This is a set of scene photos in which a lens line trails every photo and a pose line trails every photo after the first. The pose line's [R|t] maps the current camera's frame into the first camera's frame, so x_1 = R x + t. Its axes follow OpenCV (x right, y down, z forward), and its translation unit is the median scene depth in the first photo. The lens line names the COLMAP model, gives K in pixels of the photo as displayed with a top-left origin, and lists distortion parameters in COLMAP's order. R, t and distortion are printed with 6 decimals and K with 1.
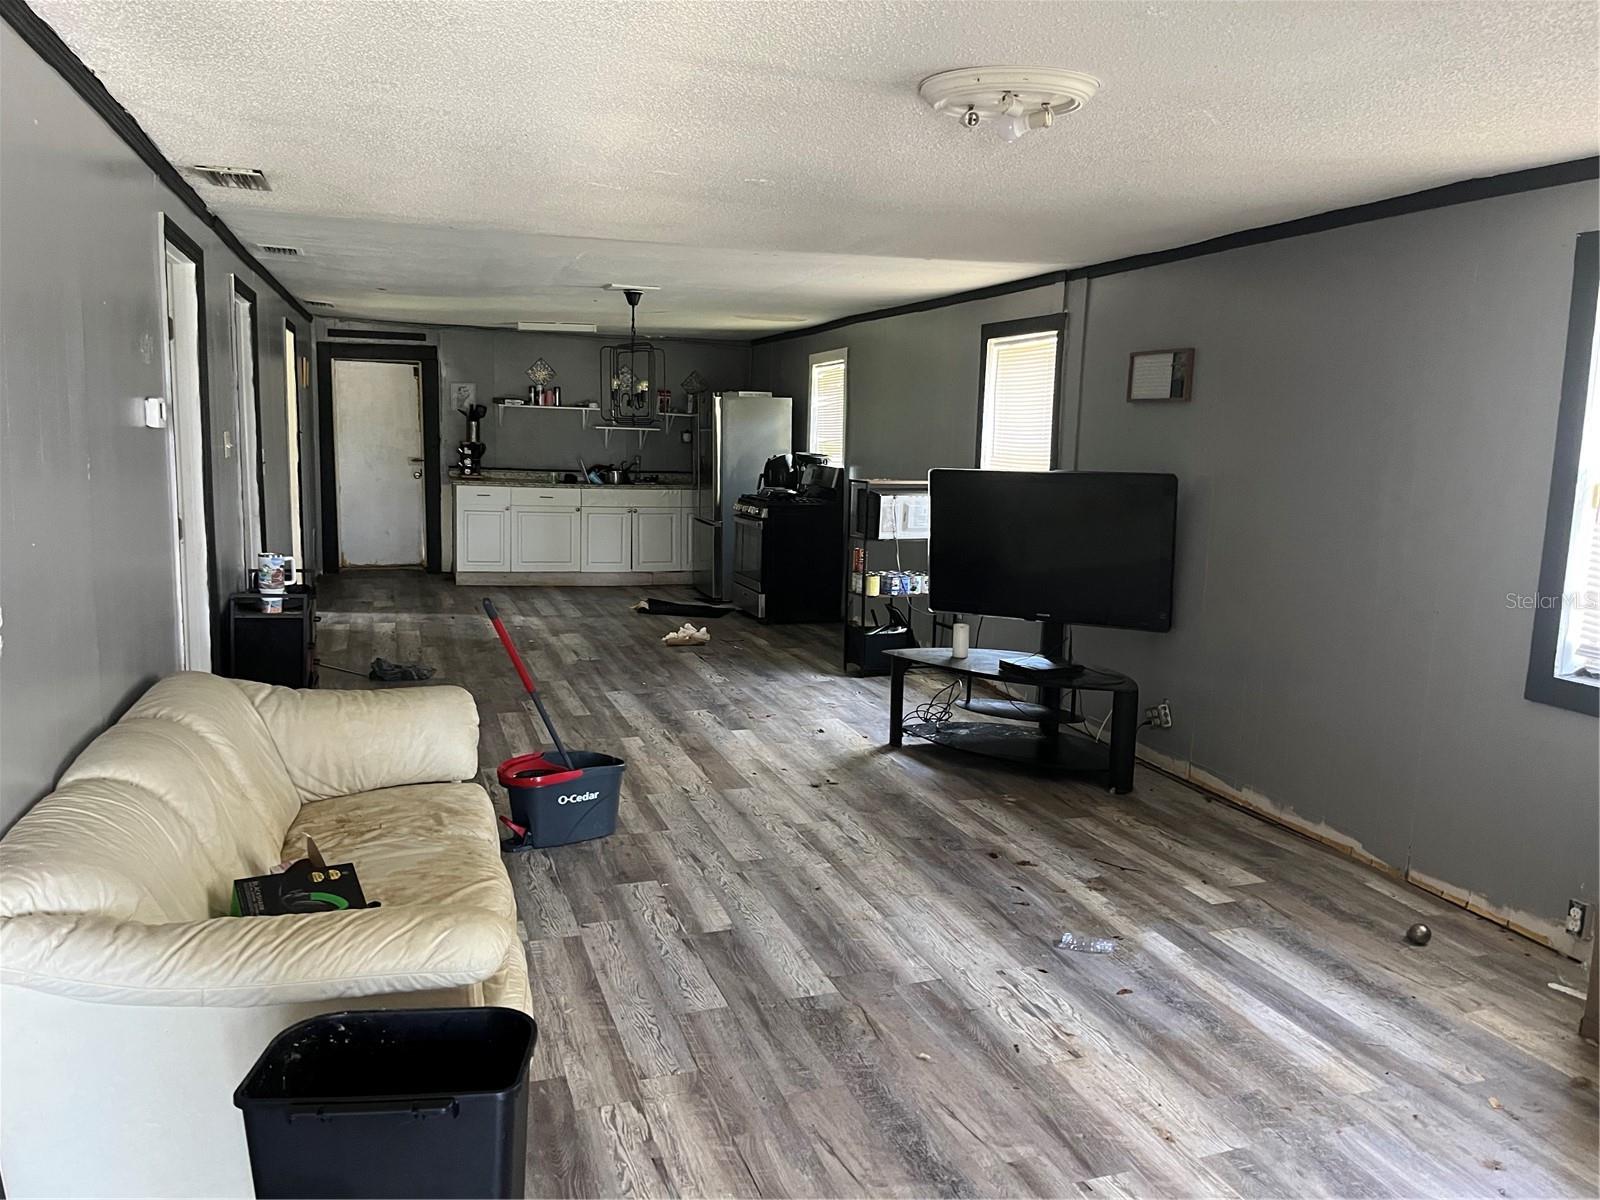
lens RADIAL K [[1186.7, 0, 810.2], [0, 1186.7, 603.4], [0, 0, 1]] dist [0.035305, -0.056340]
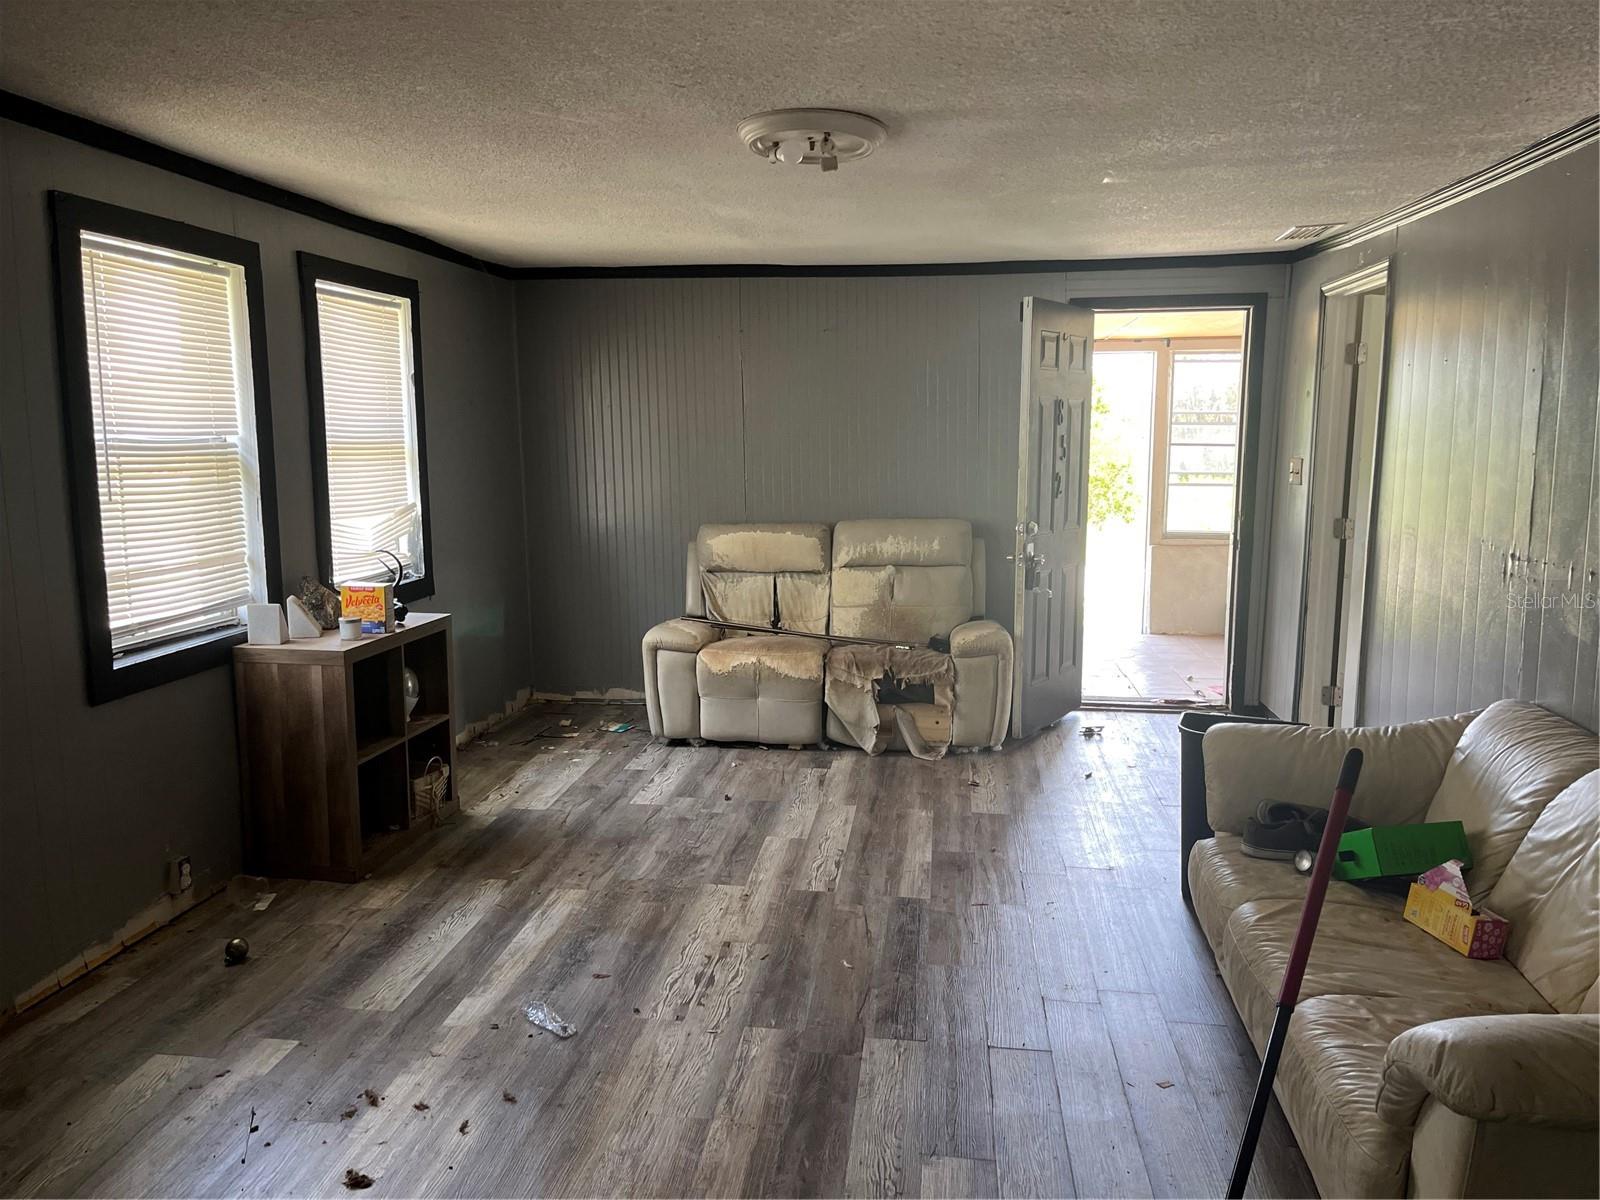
lens RADIAL K [[1186.7, 0, 810.2], [0, 1186.7, 603.4], [0, 0, 1]] dist [0.035305, -0.056340]
pose [[-0.896114, -0.090023, 0.434598, -1.168753], [0.043011, 0.956989, 0.286917, -0.986588], [-0.441734, 0.275803, -0.853700, 6.483994]]
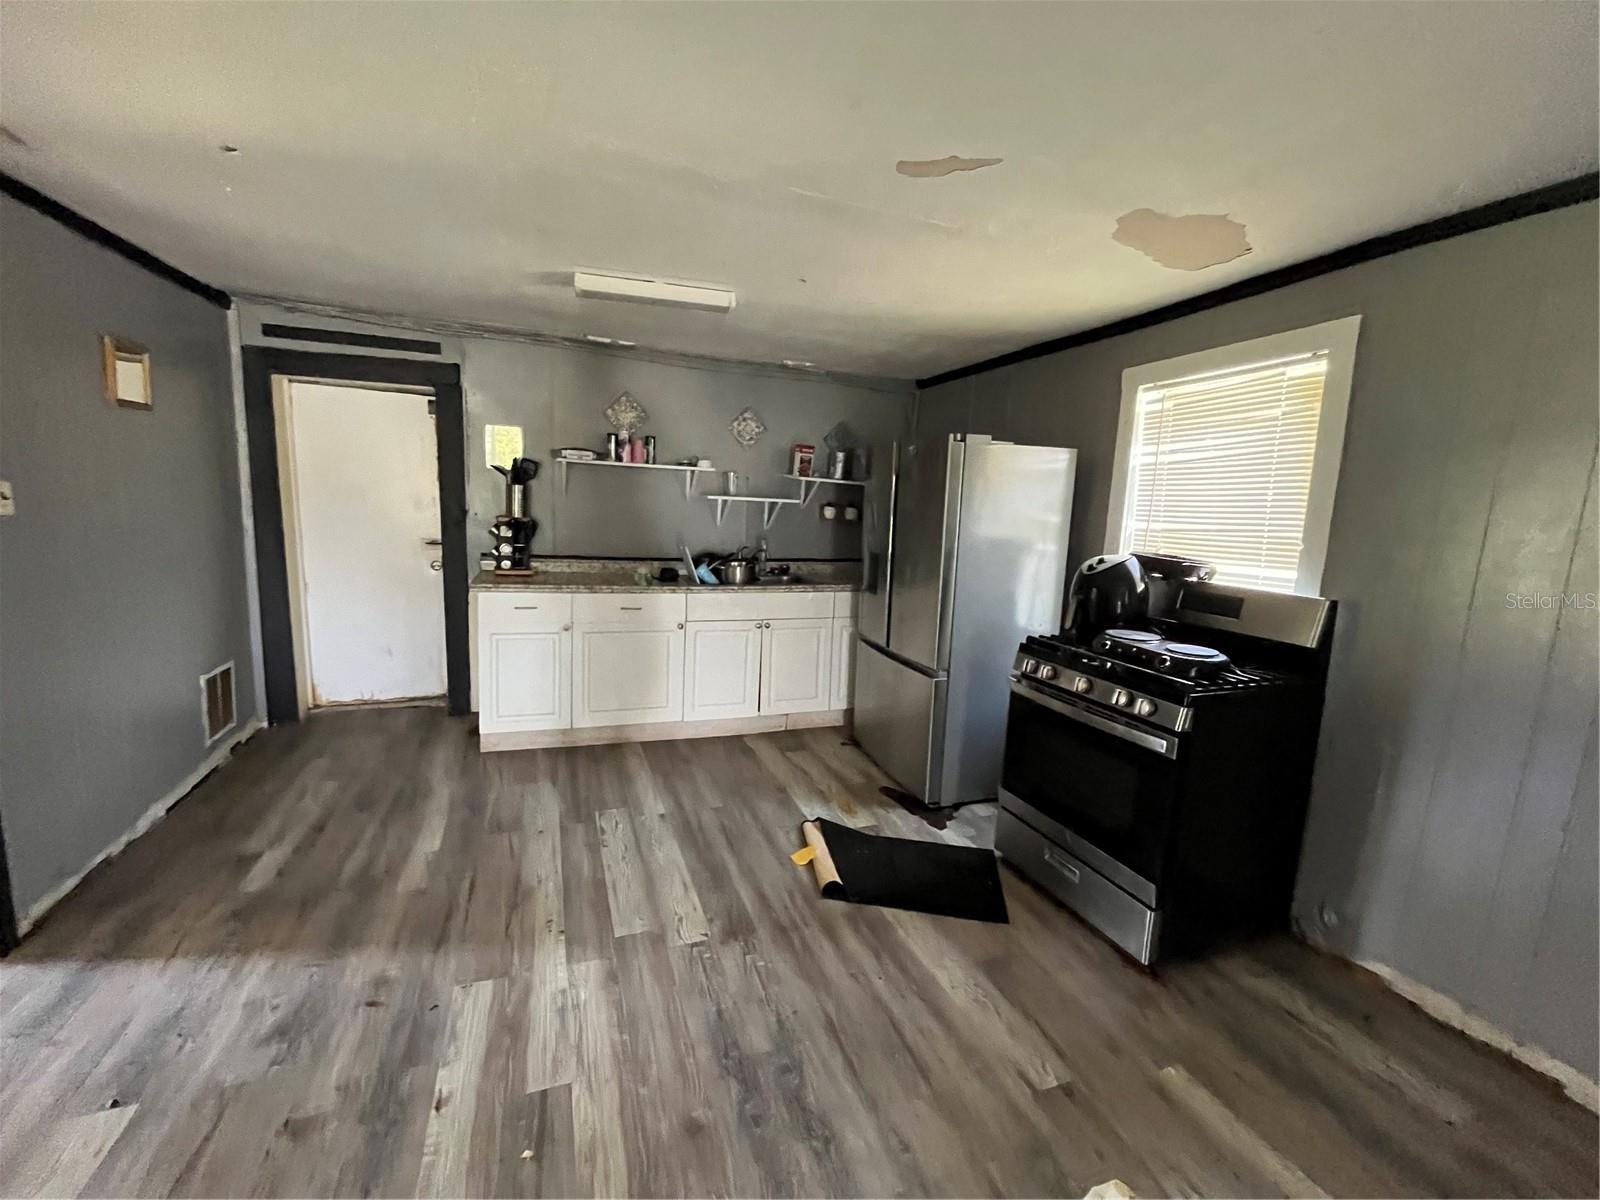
lens RADIAL K [[661.7, 0, 801.6], [0, 661.7, 602.0], [0, 0, 1]] dist [0.001907, -0.002875]
pose [[0.999913, 0.011882, -0.005687, -0.125516], [-0.011922, 0.999904, -0.007011, -0.087713], [0.005603, 0.007078, 0.999959, 0.632078]]
